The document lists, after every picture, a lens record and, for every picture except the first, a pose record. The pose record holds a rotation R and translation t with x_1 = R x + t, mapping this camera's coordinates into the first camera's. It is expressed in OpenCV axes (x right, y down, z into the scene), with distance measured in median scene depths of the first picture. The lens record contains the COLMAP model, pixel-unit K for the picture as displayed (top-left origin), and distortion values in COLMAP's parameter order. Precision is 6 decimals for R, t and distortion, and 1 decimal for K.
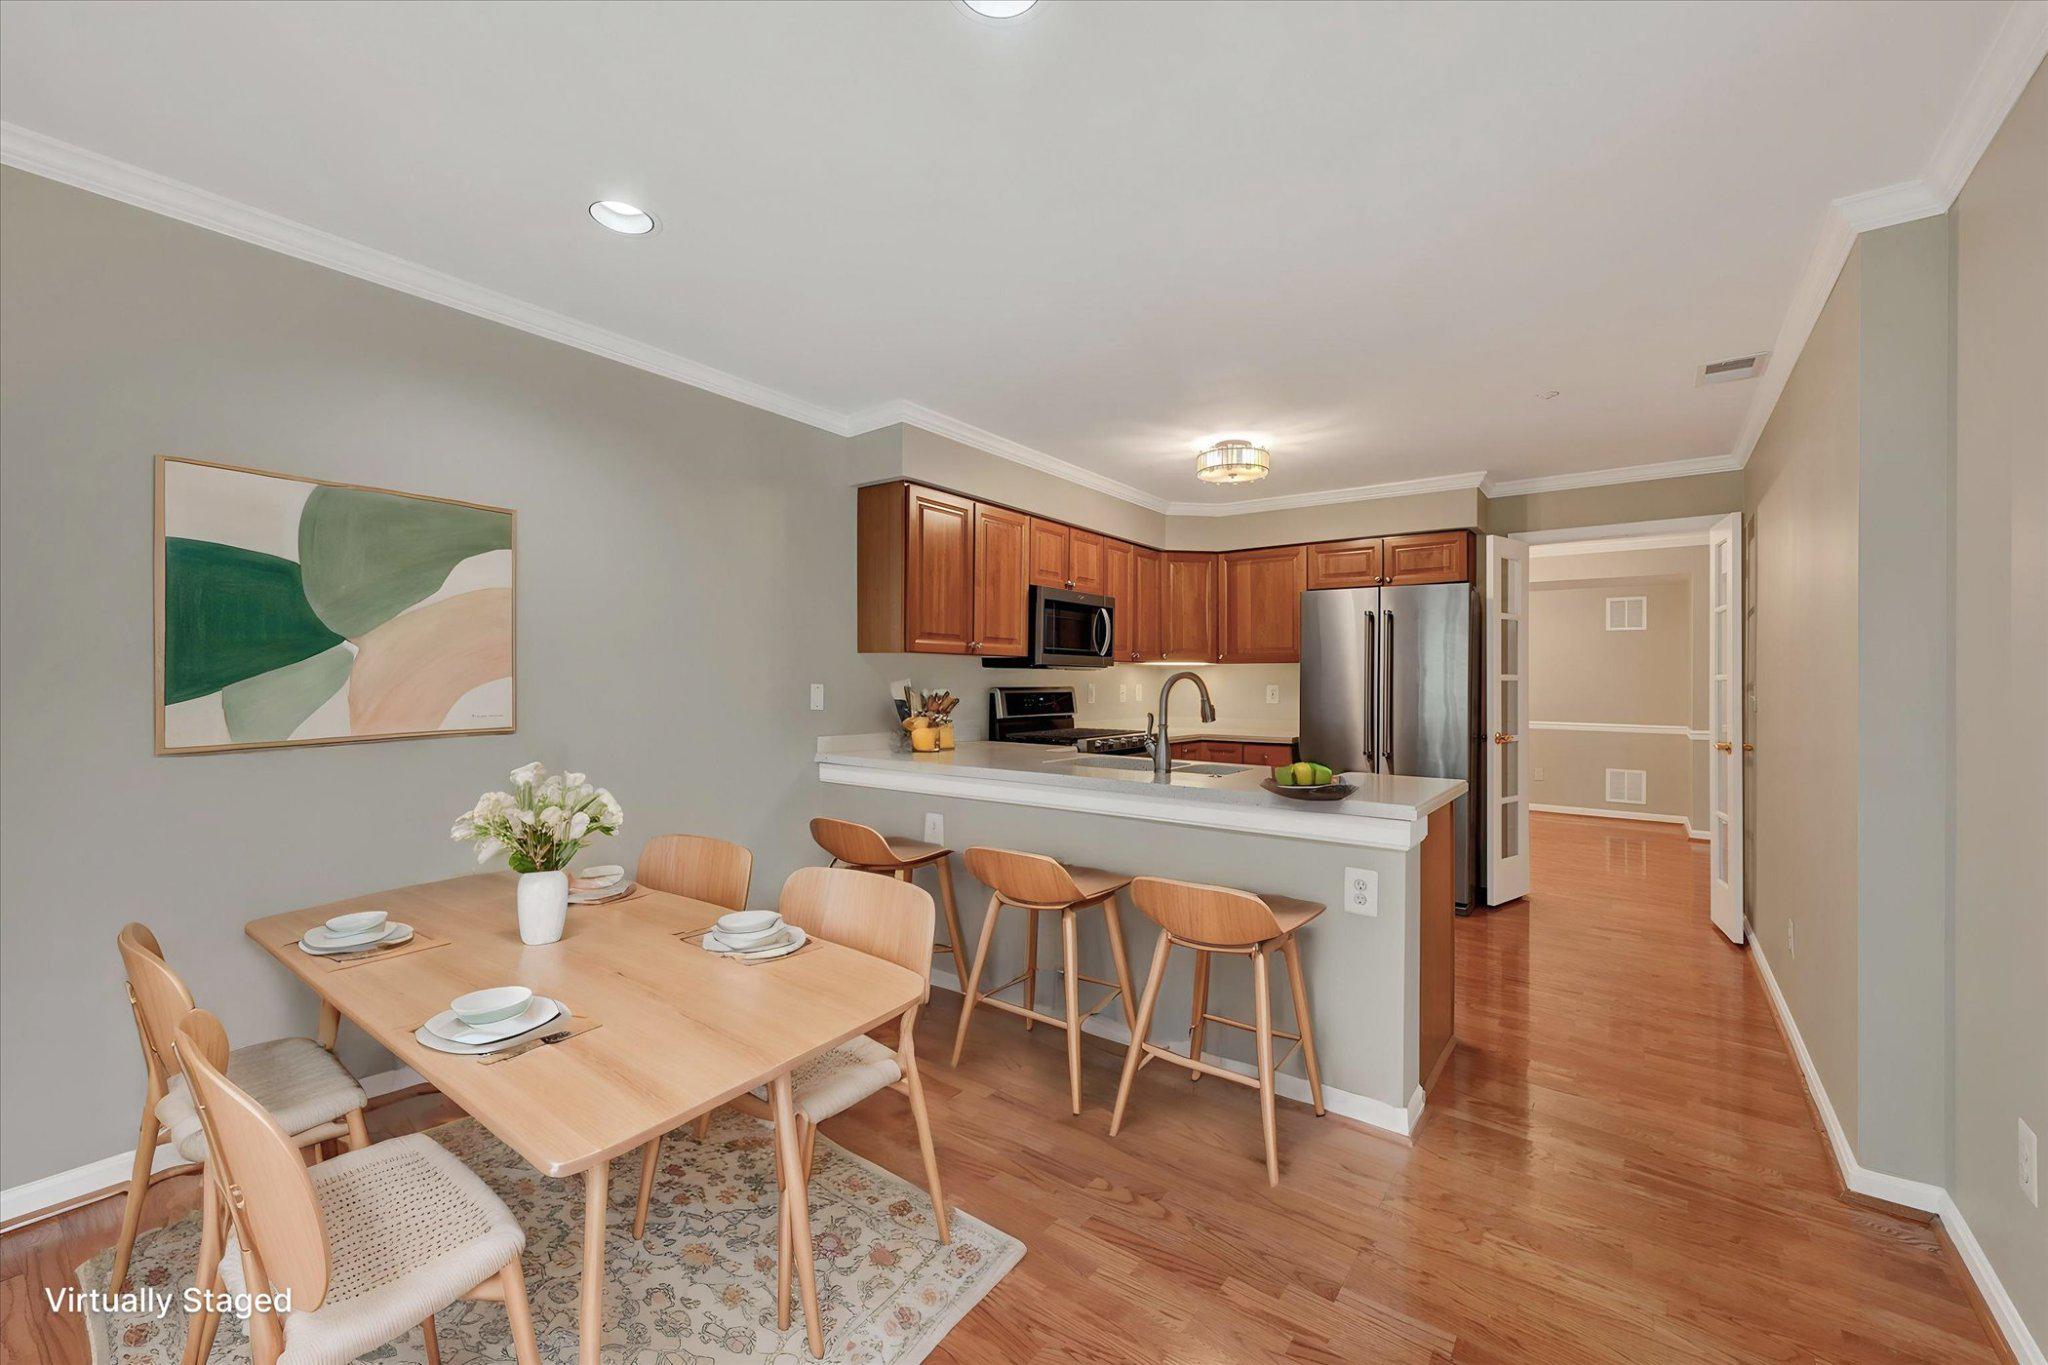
lens RADIAL K [[831.6, 0, 1014.7], [0, 831.6, 686.6], [0, 0, 1]] dist [0.002881, 0.000117]
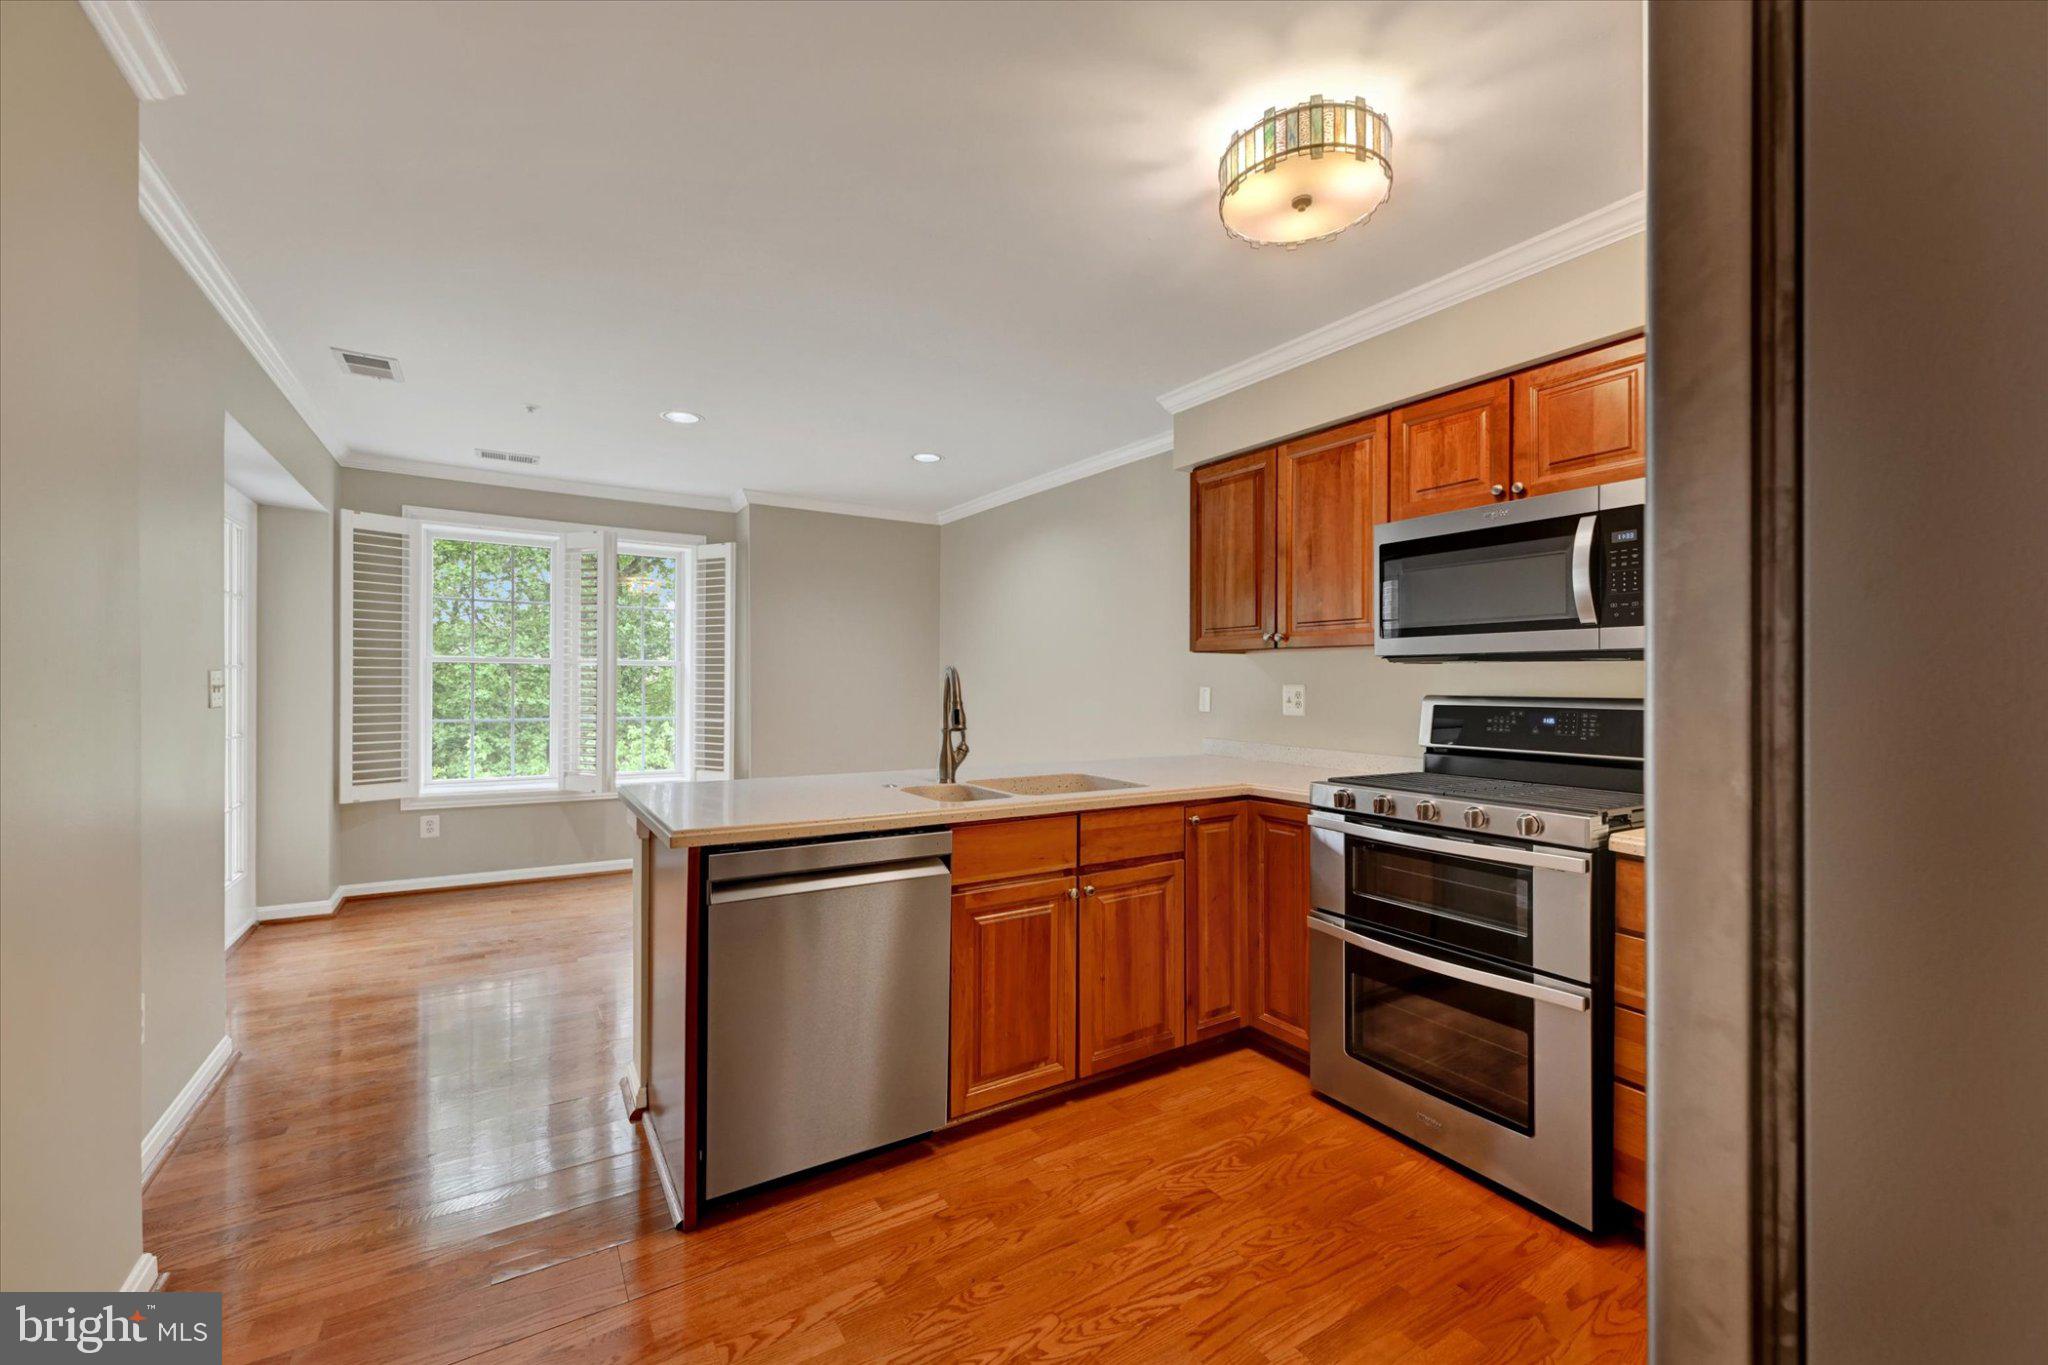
lens RADIAL K [[832.7, 0, 1016.1], [0, 832.7, 686.4], [0, 0, 1]] dist [0.003045, 0.000008]
pose [[-0.357686, -0.000644, -0.933842, 0.673158], [-0.011380, 0.999929, 0.003669, -0.004414], [0.933773, 0.011940, -0.357667, 0.952730]]
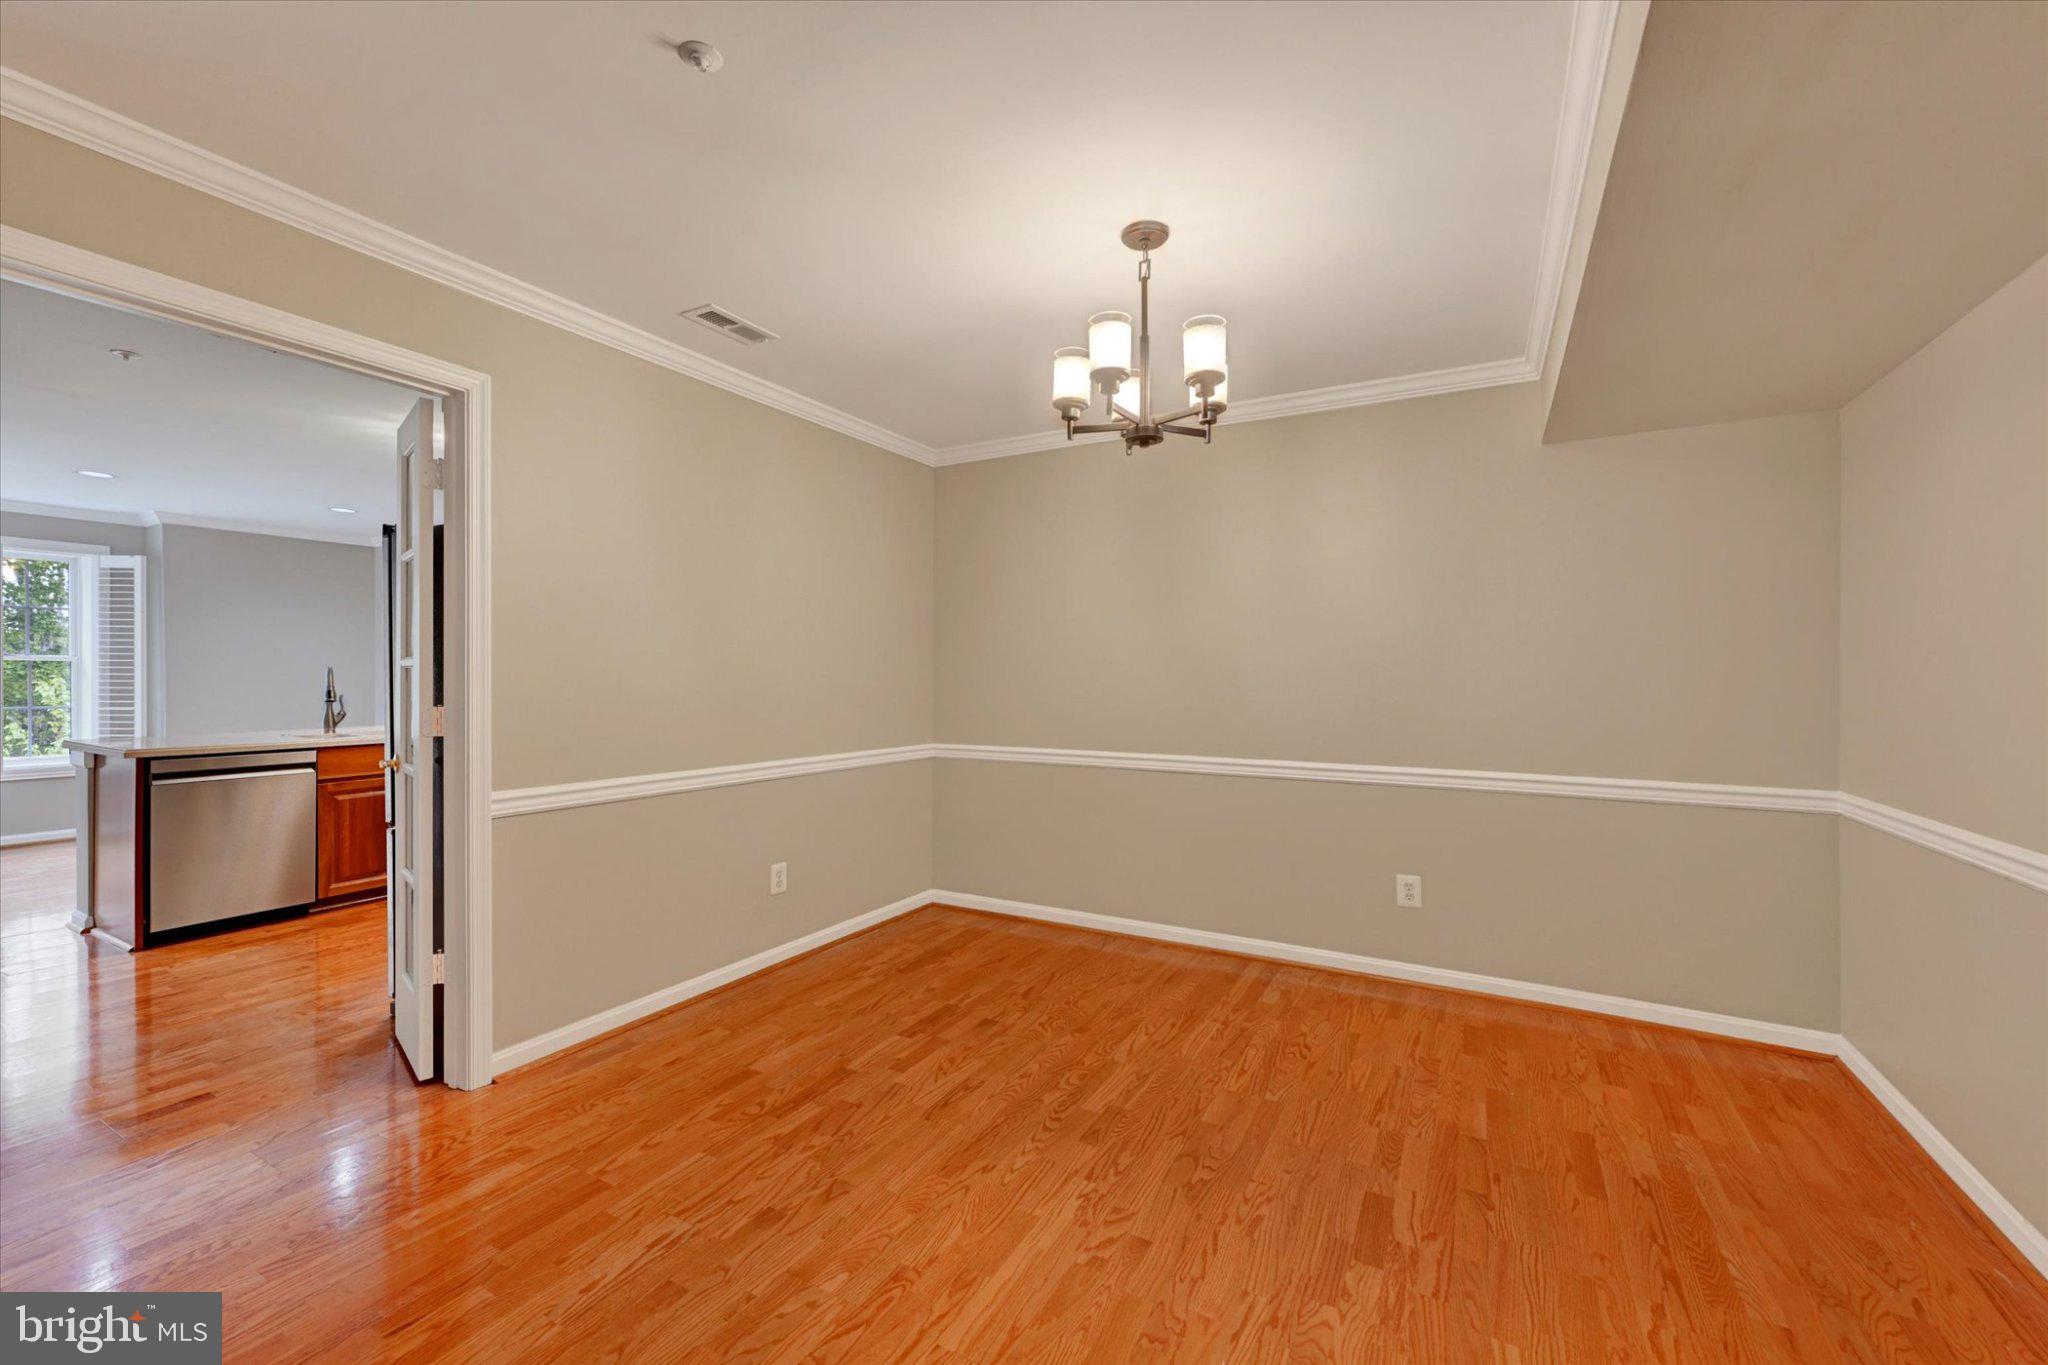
lens RADIAL K [[832.7, 0, 1016.1], [0, 832.7, 686.4], [0, 0, 1]] dist [0.003045, 0.000008]
pose [[0.129559, 0.009683, -0.991524, 1.275447], [-0.008290, 0.999928, 0.008682, -0.006934], [0.991537, 0.007095, 0.129630, 1.408784]]
